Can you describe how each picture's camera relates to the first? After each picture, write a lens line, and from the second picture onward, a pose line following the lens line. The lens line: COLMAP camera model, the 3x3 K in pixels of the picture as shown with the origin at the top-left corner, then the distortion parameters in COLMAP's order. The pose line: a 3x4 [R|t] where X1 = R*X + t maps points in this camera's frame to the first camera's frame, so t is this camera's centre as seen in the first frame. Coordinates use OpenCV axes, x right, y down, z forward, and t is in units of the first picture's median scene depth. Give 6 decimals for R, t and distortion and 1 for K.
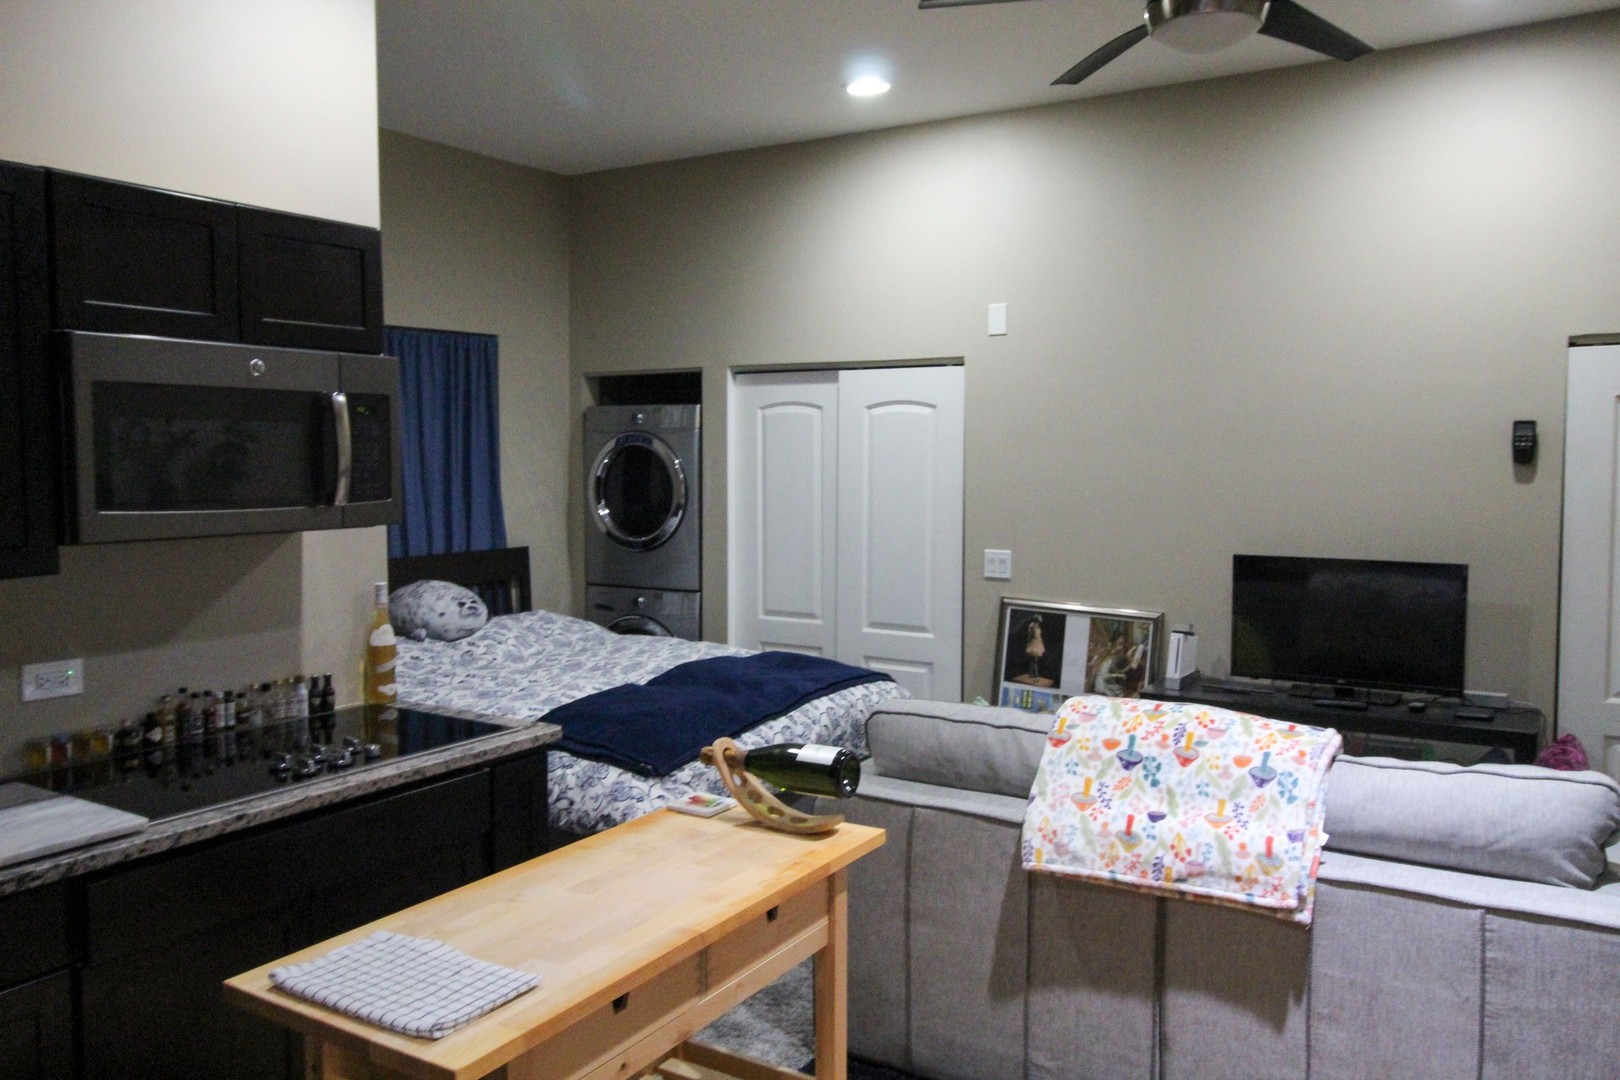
lens RADIAL K [[1221.1, 0, 811.4], [0, 1221.1, 541.1], [0, 0, 1]] dist [-0.004408, 0.000790]
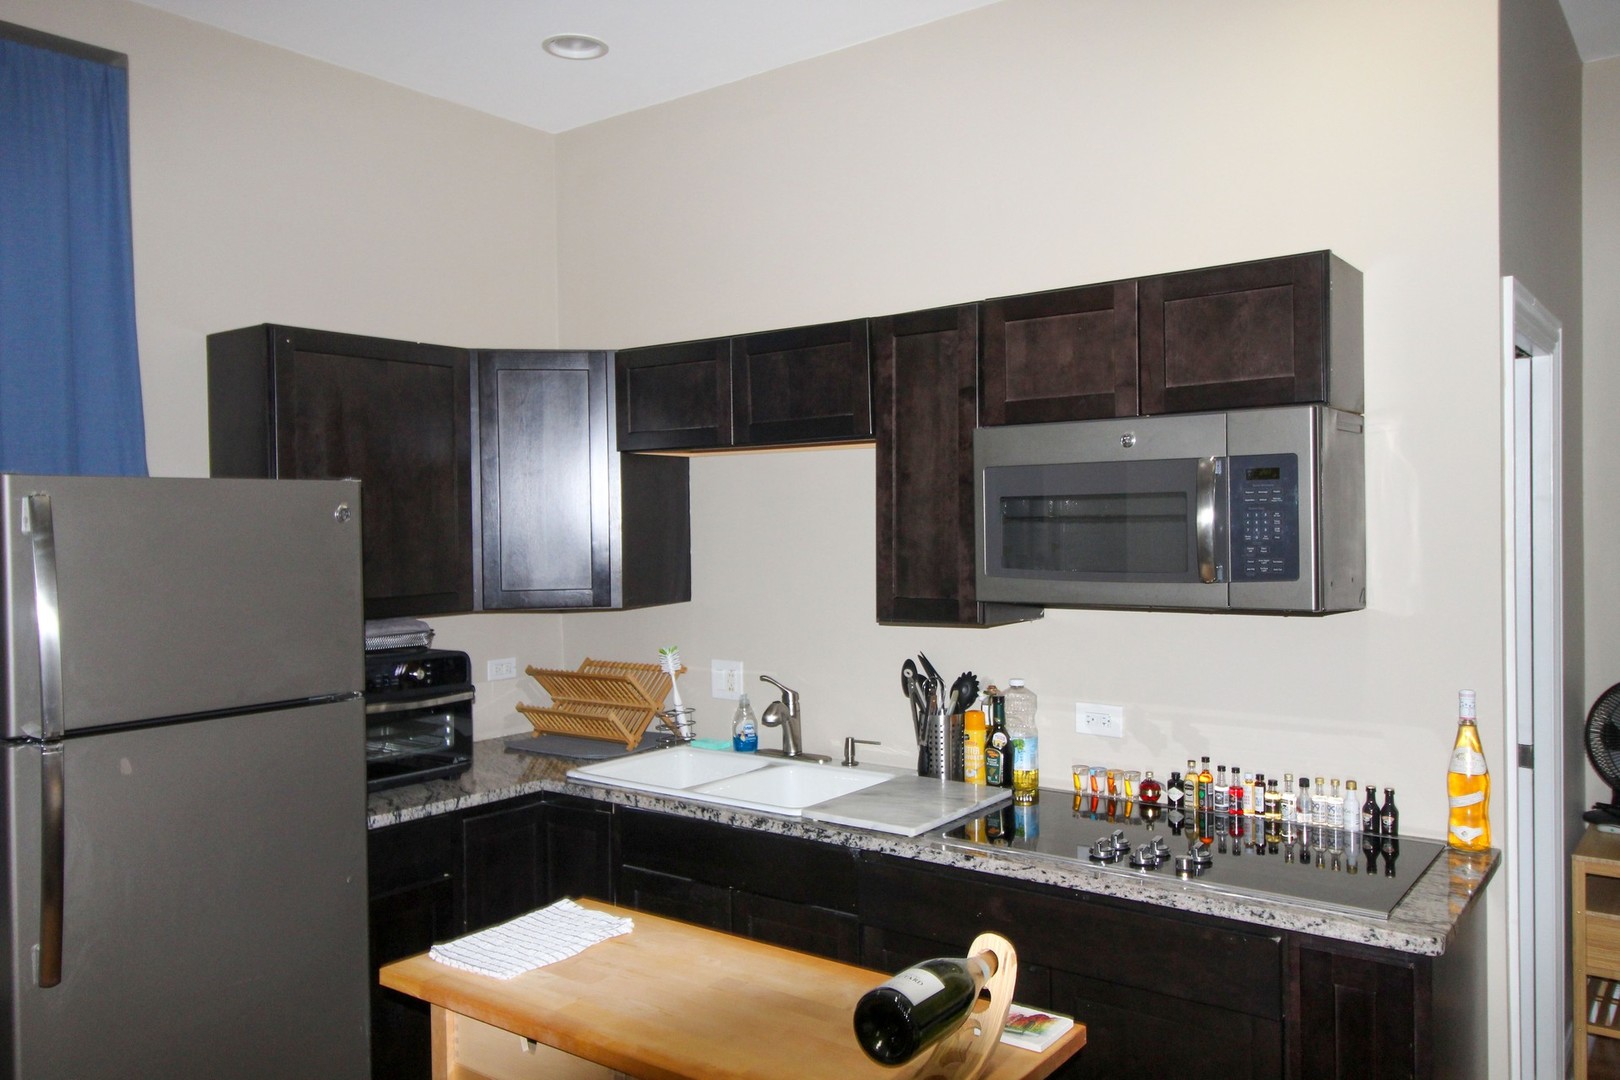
lens RADIAL K [[1221.1, 0, 811.8], [0, 1221.1, 535.6], [0, 0, 1]] dist [-0.004408, 0.000790]
pose [[-0.088975, 0.018390, -0.995864, 0.495319], [-0.056151, 0.998147, 0.023449, -0.064590], [0.994450, 0.058005, -0.087778, 0.737738]]
